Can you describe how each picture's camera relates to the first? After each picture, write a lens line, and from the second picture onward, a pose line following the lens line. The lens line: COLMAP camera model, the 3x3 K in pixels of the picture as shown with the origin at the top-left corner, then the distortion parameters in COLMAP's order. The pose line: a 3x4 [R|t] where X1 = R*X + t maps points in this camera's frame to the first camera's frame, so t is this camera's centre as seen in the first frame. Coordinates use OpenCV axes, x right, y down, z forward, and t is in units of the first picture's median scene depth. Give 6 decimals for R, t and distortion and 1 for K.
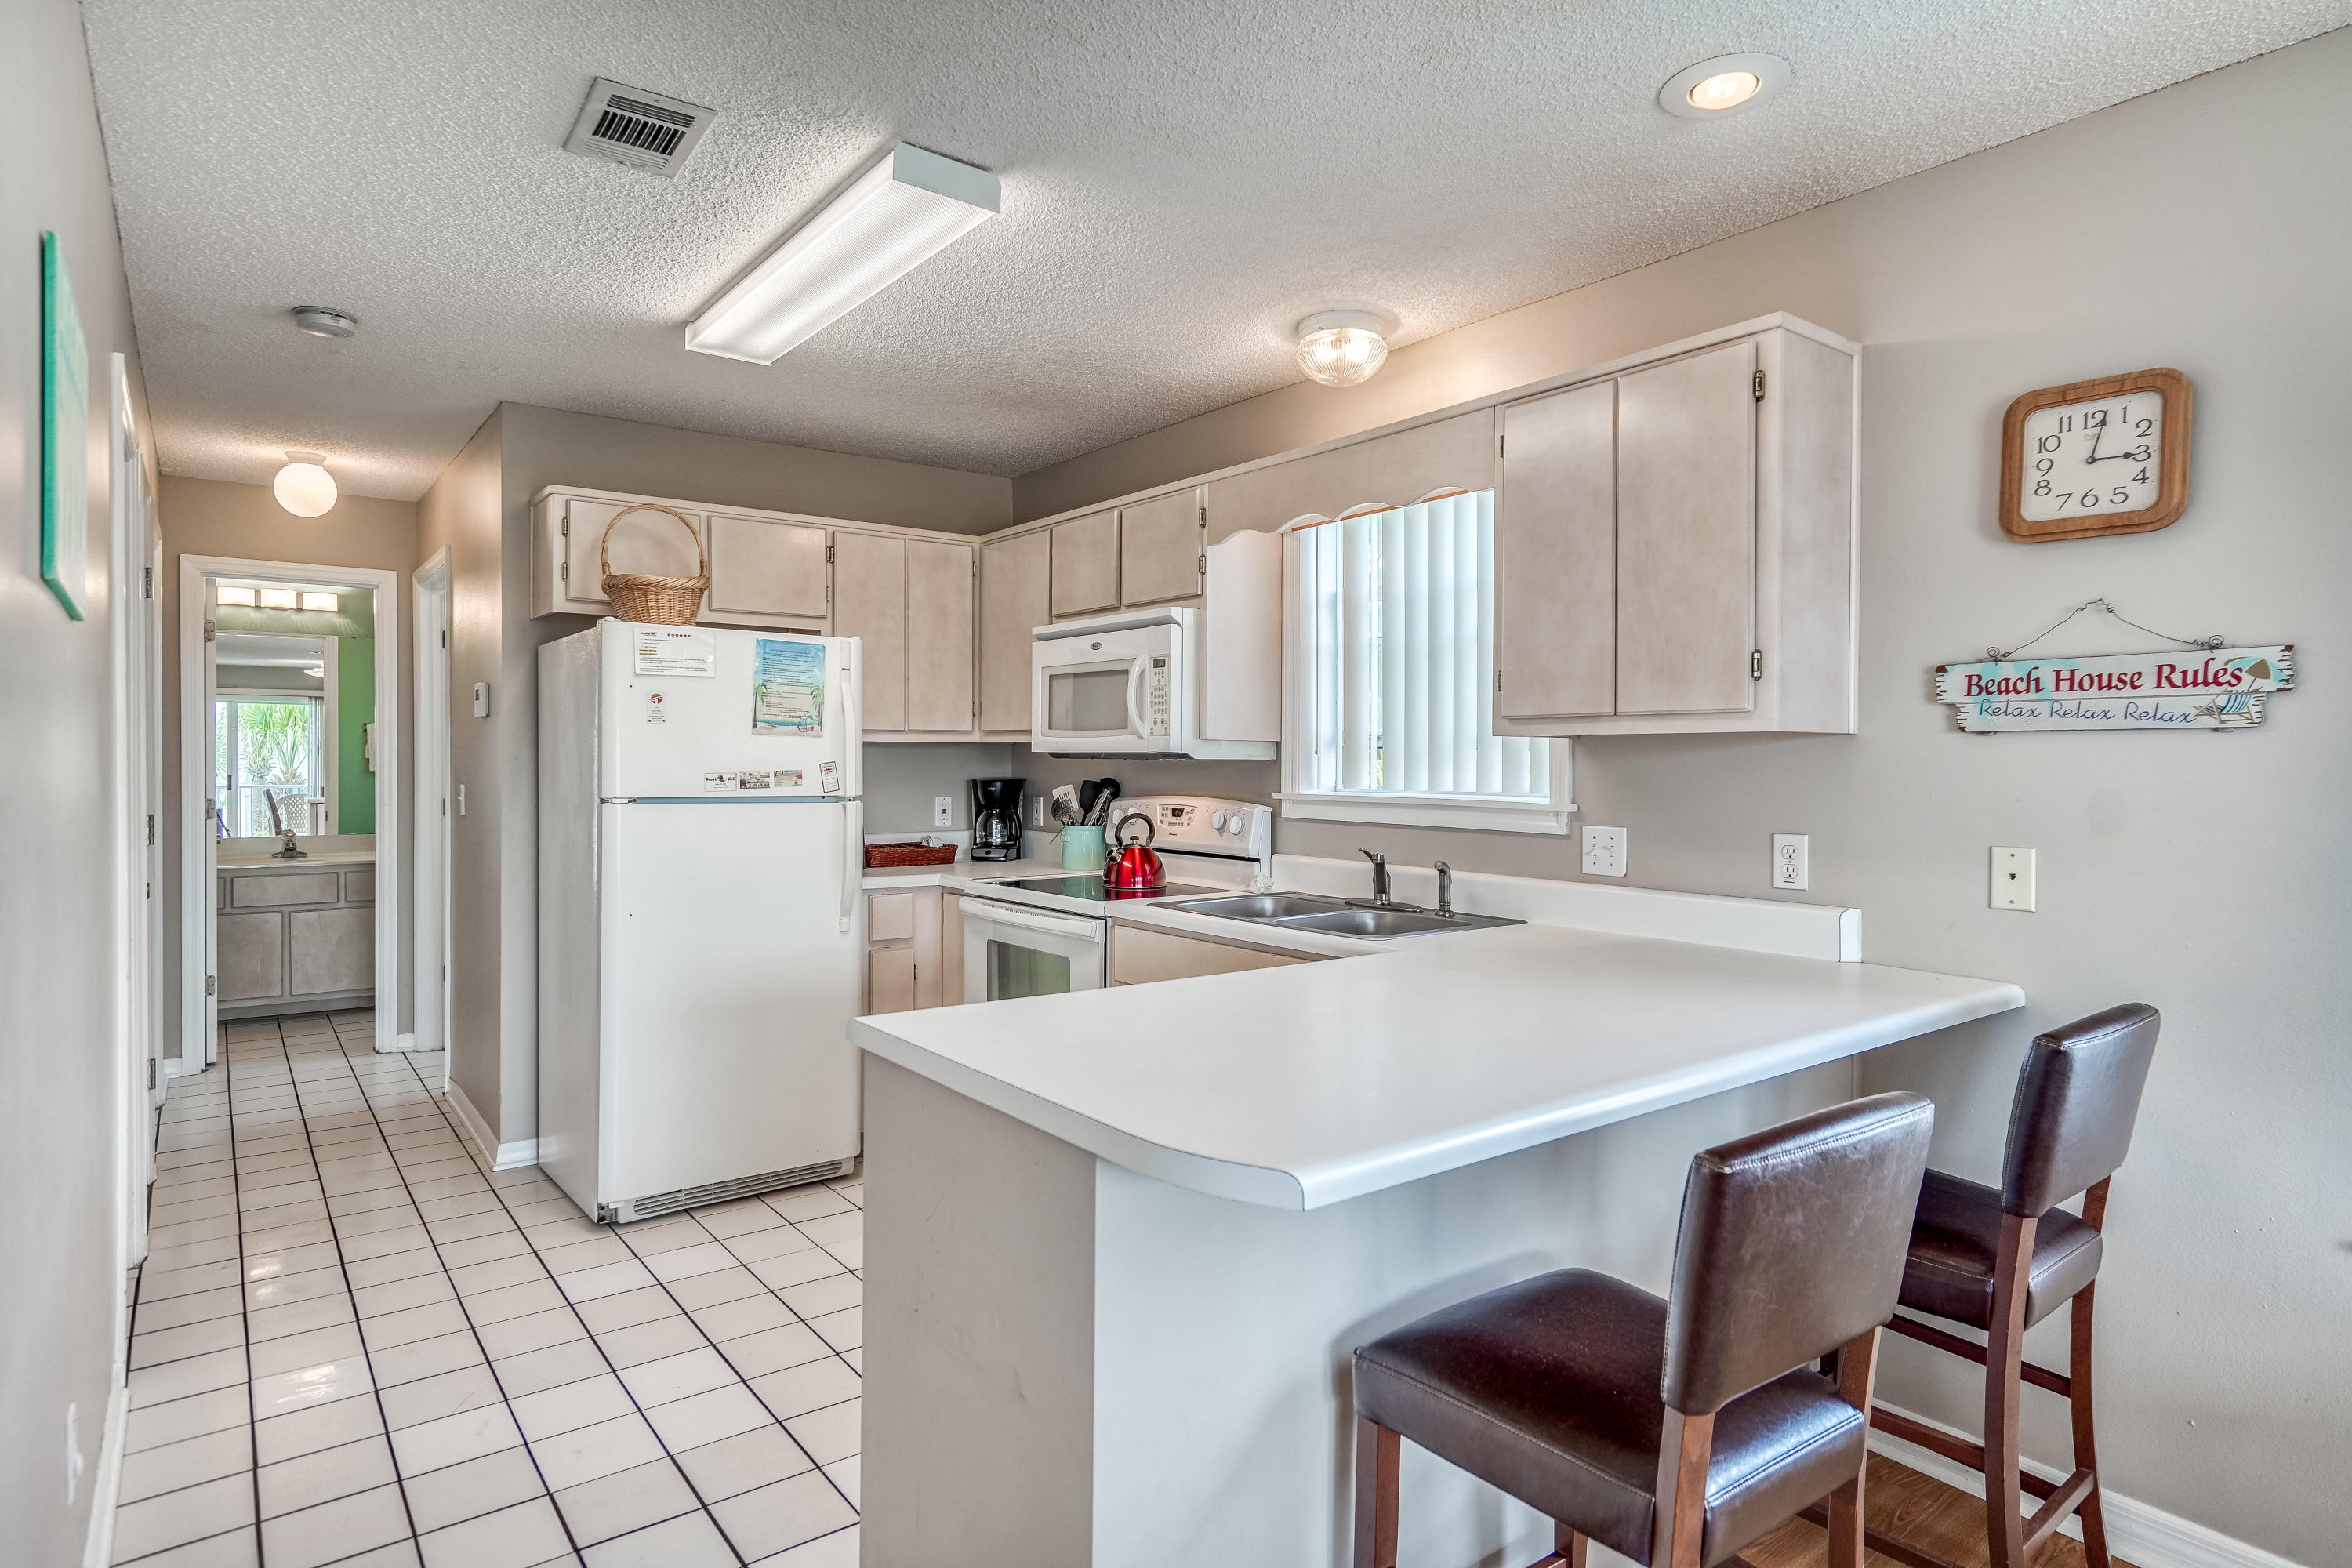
lens RADIAL K [[1272.2, 0, 1122.1], [0, 1272.2, 770.0], [0, 0, 1]] dist [0.004469, 0.000988]
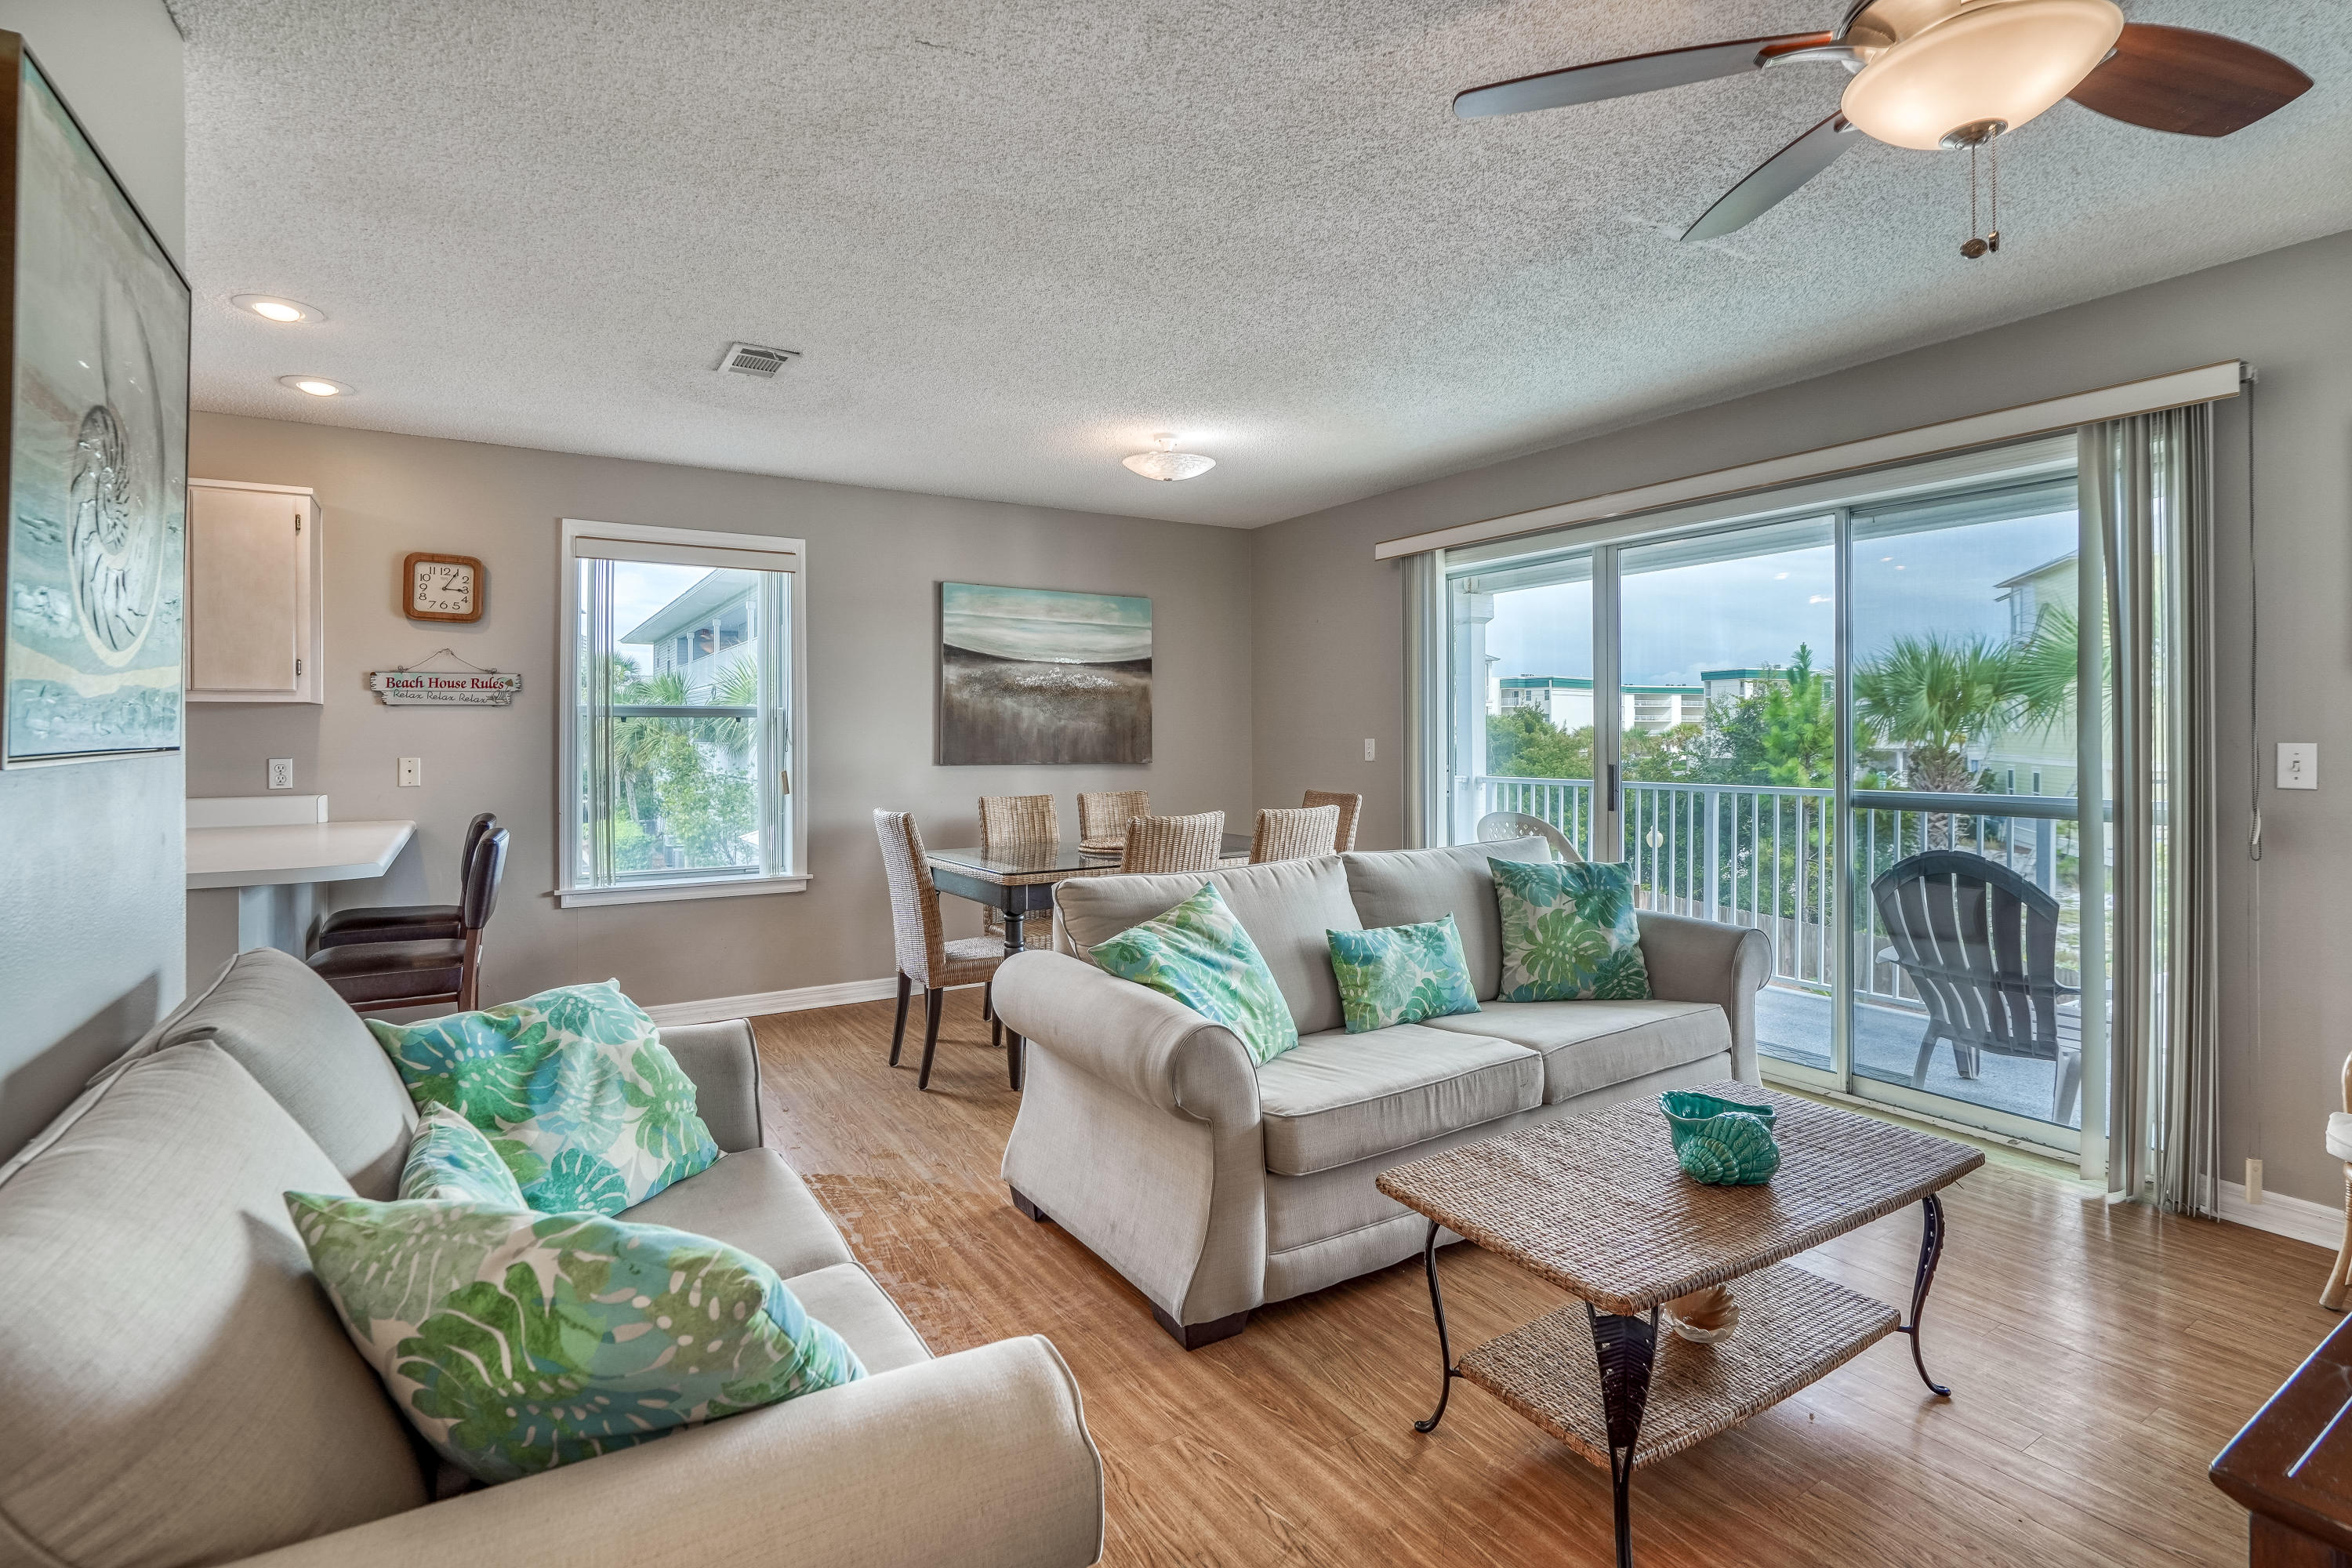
lens RADIAL K [[1095.8, 0, 1179.3], [0, 1095.8, 722.9], [0, 0, 1]] dist [0.000246, -0.000017]
pose [[0.078615, 0.003999, 0.996897, -0.639341], [0.014907, 0.999875, -0.005187, 0.018157], [-0.996794, 0.015269, 0.078546, -0.277866]]
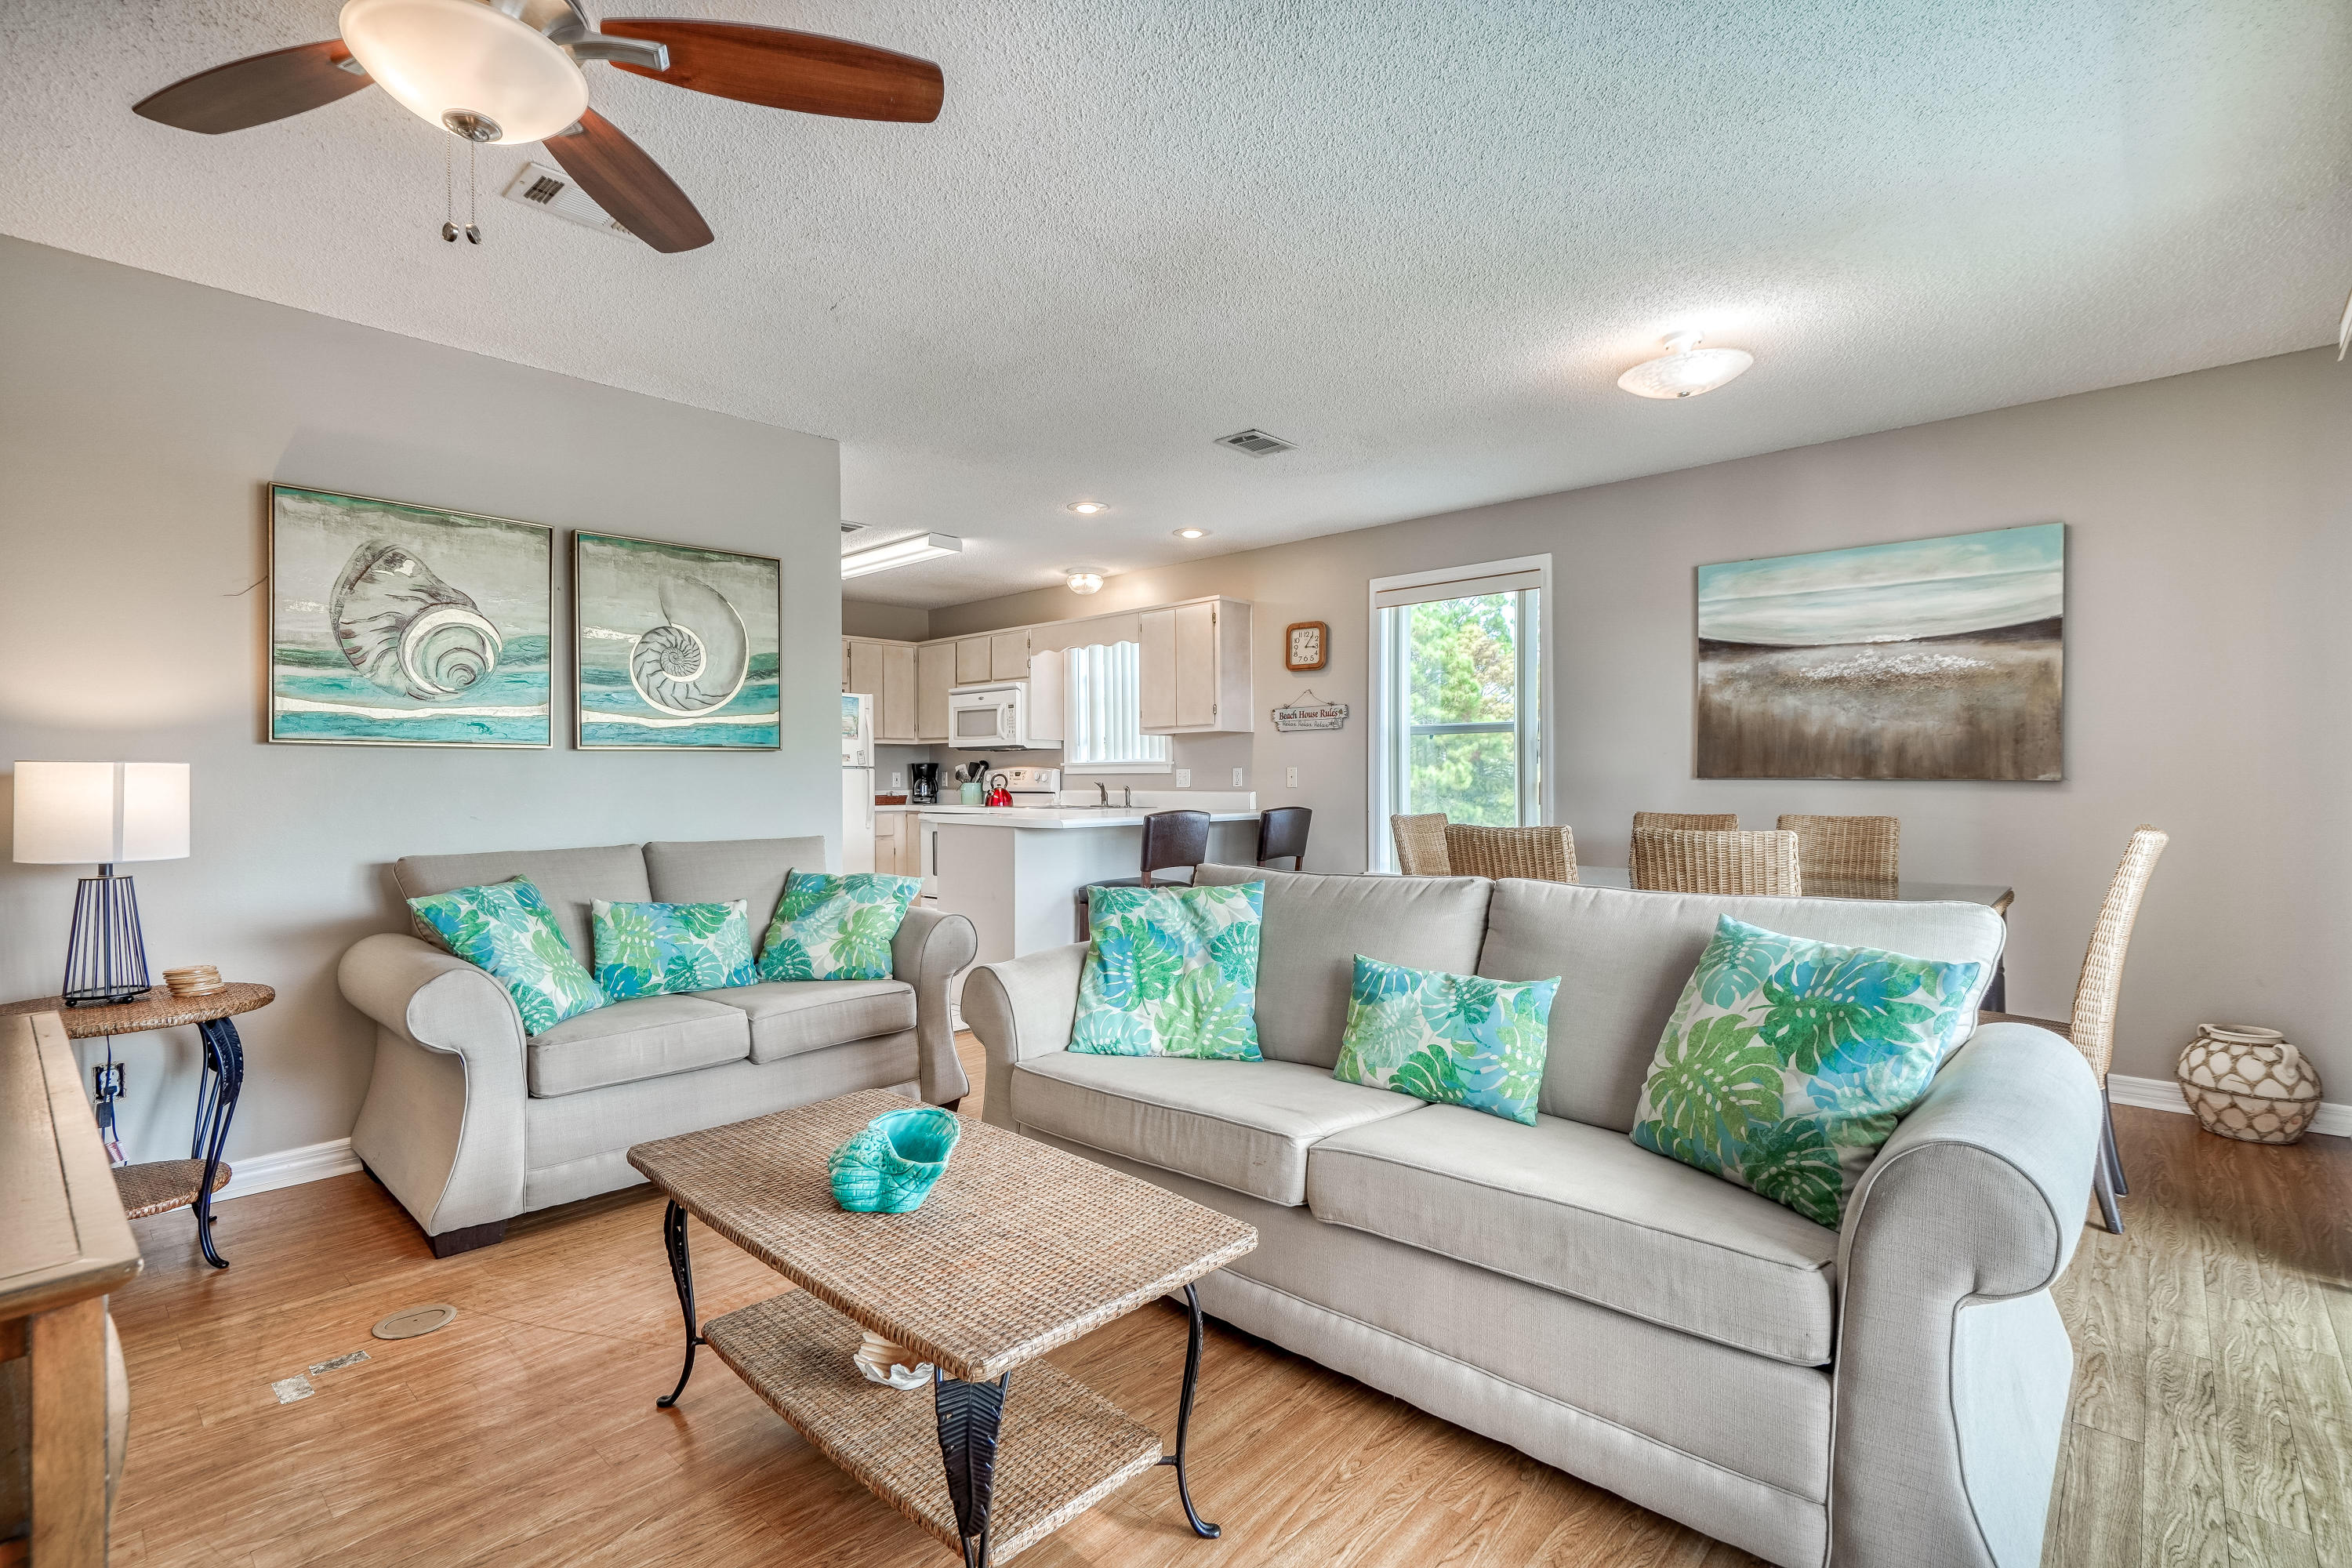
lens RADIAL K [[1086.7, 0, 1134.2], [0, 1086.7, 780.6], [0, 0, 1]] dist [0.001986, 0.000125]
pose [[0.984651, -0.011517, 0.174155, -0.091377], [0.012557, 0.999909, -0.004869, 0.060485], [-0.174083, 0.006982, 0.984706, -0.940136]]
